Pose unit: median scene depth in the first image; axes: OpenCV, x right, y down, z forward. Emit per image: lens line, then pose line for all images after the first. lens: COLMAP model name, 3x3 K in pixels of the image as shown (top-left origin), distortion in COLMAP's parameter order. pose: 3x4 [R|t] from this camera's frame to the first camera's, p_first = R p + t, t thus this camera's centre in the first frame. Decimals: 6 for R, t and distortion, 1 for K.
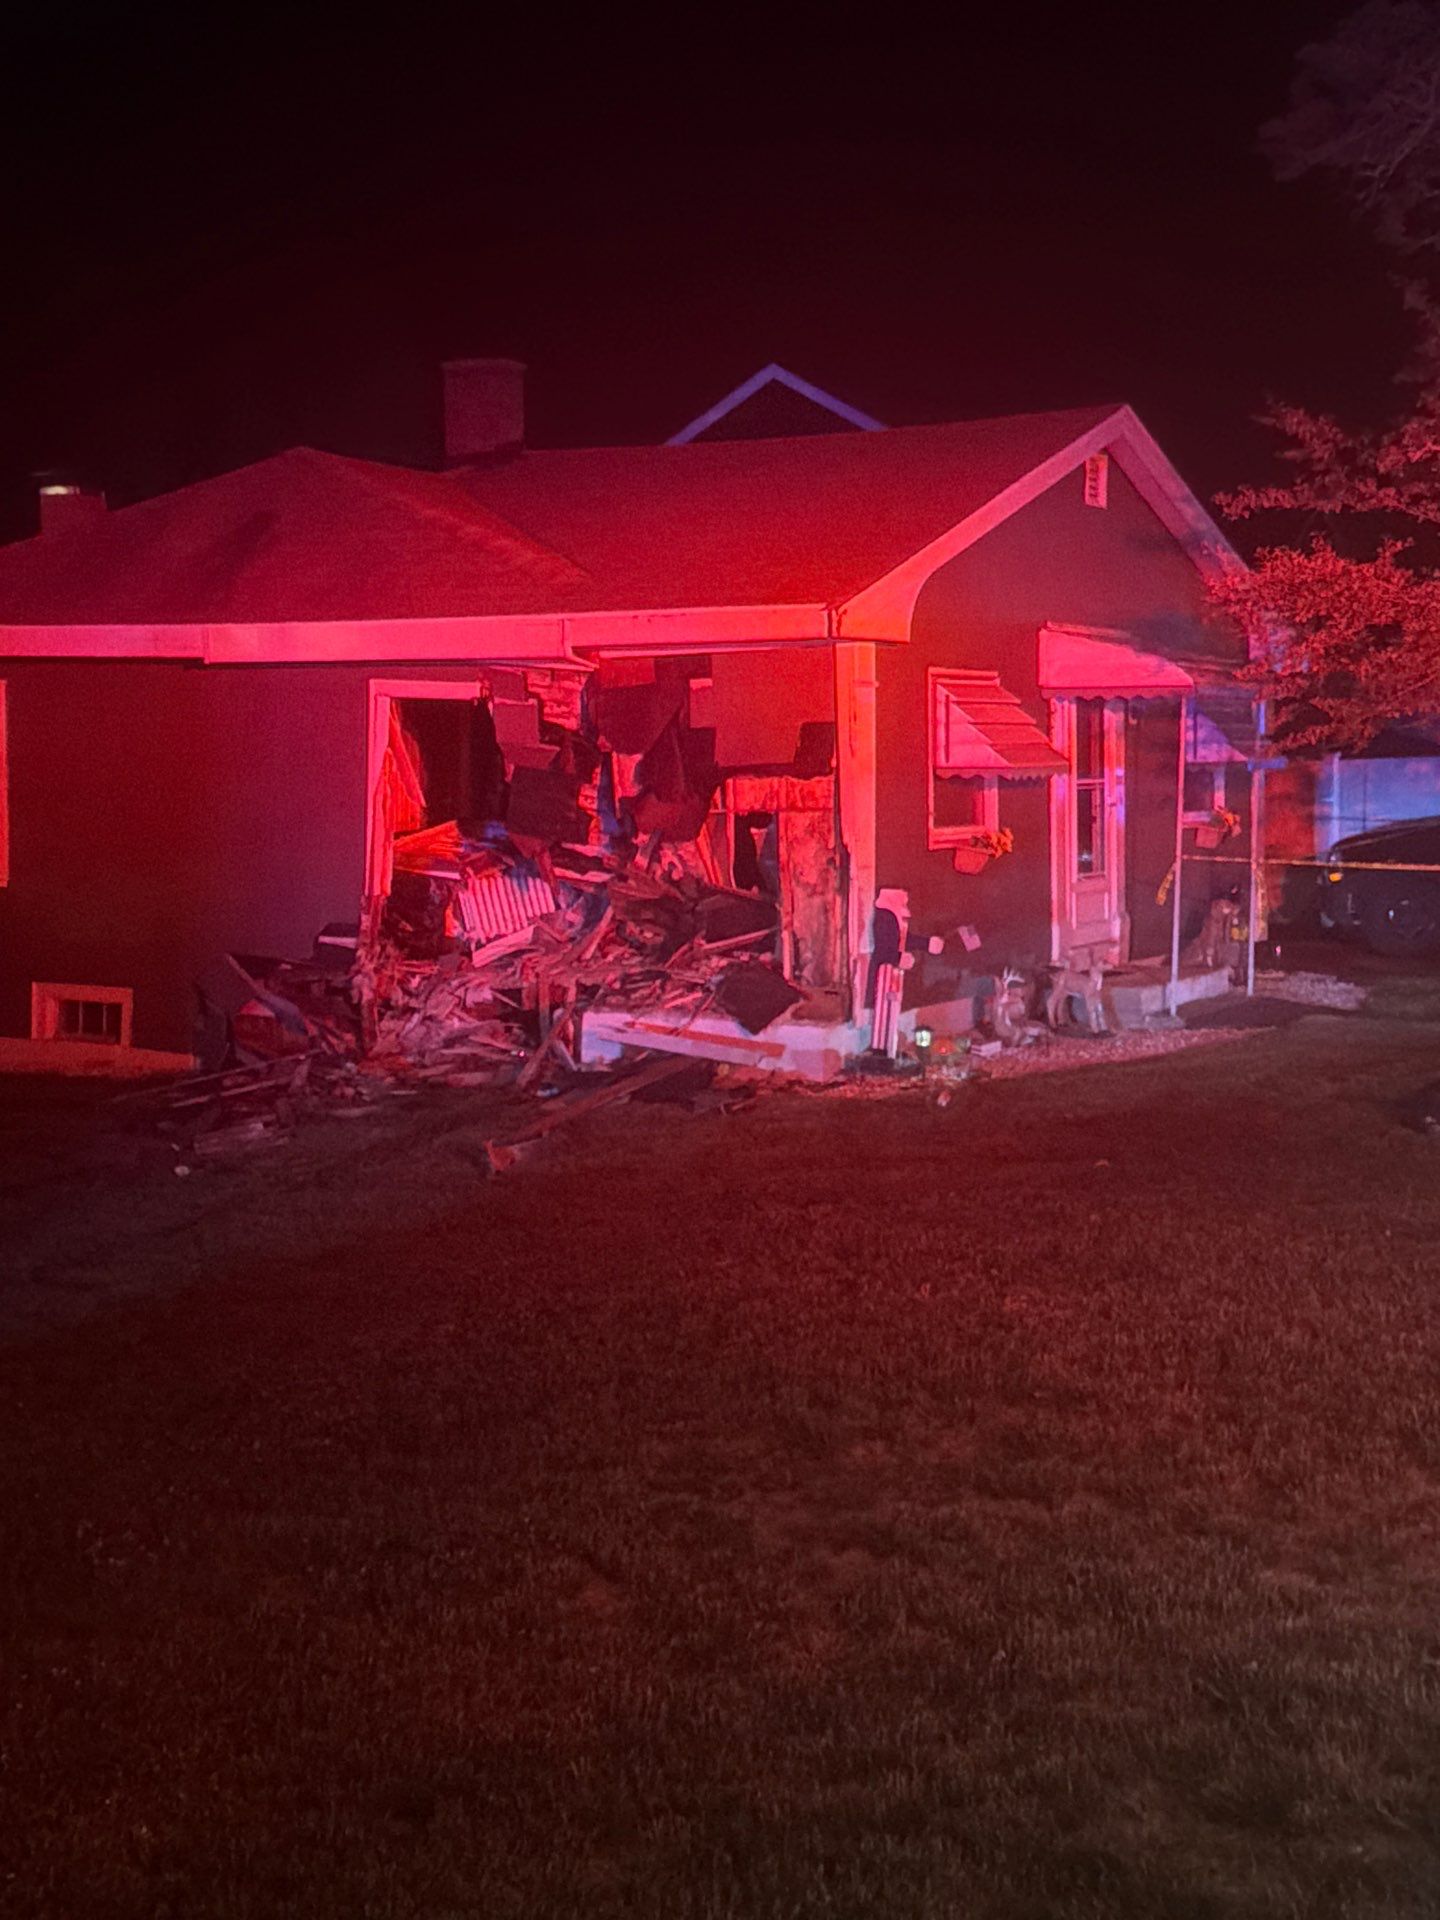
lens RADIAL K [[2612.6, 0, 723.9], [0, 2612.6, 967.7], [0, 0, 1]] dist [-0.036960, 0.000000]
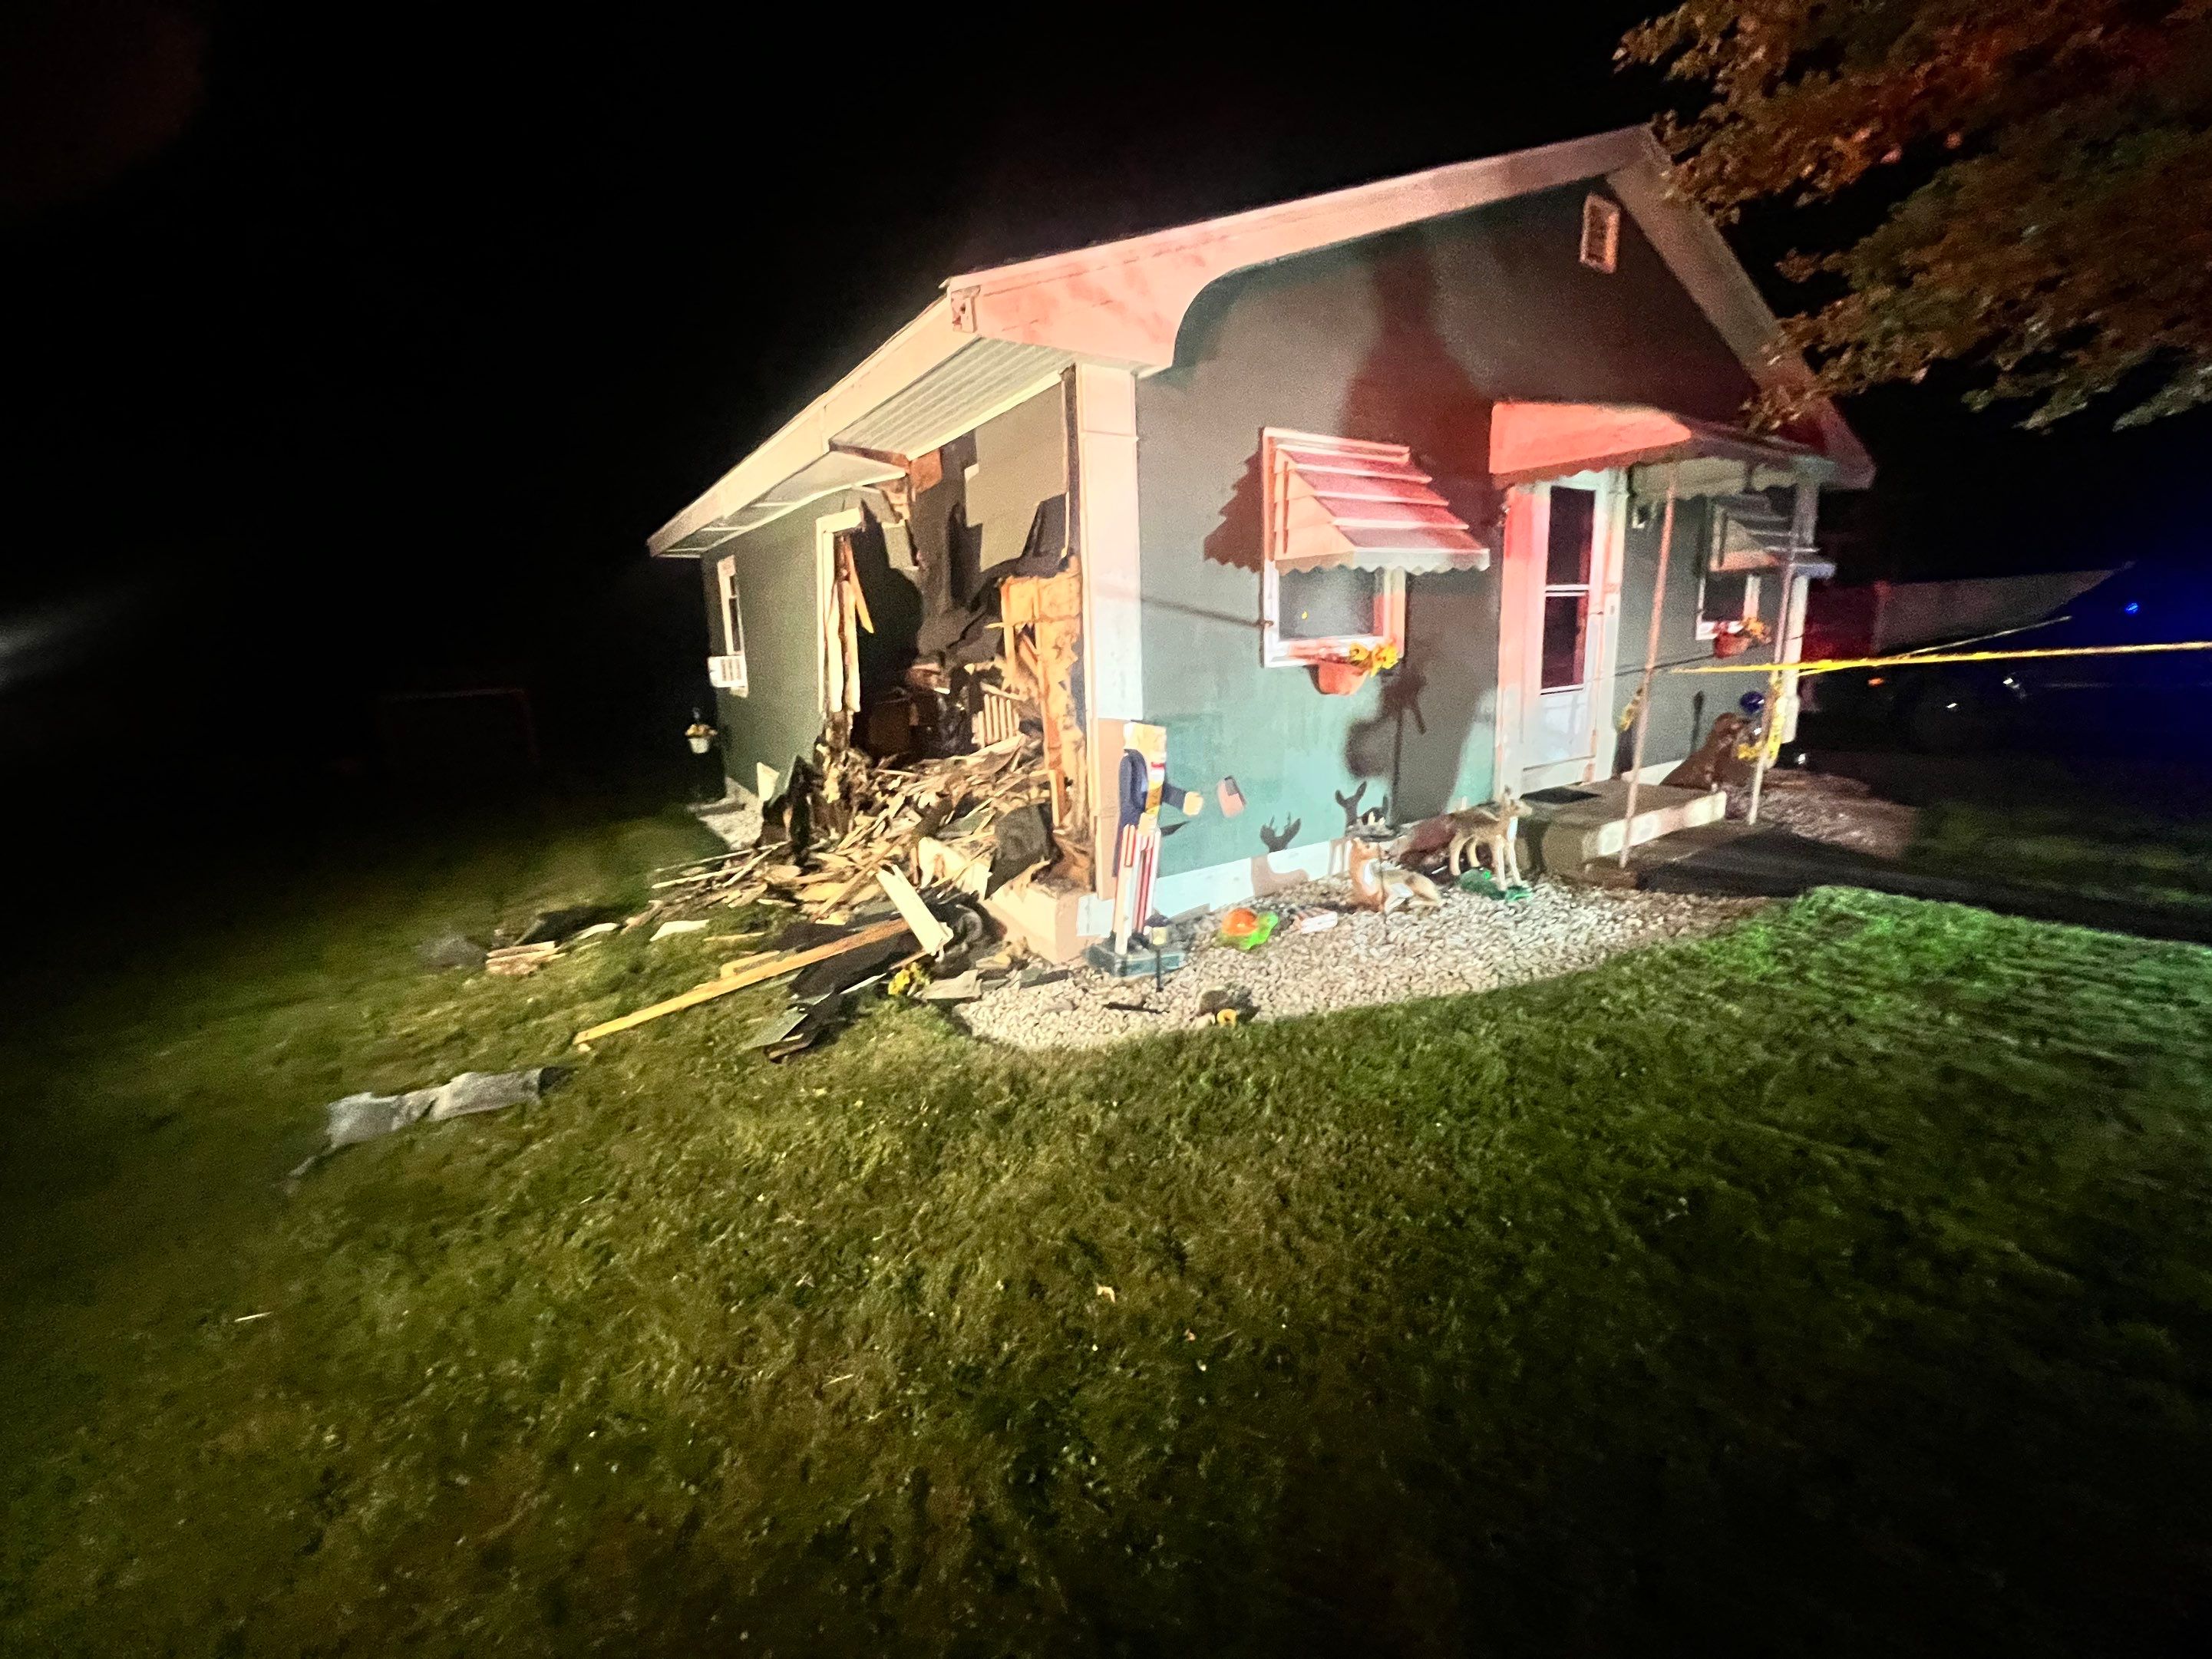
lens RADIAL K [[879.8, 0, 1103.7], [0, 879.8, 828.9], [0, 0, 1]] dist [-0.005813, 0.001578]
pose [[0.890922, 0.071472, -0.448498, 0.158230], [-0.007133, 0.989620, 0.143534, -0.034190], [0.454101, -0.124679, 0.882183, 0.720704]]
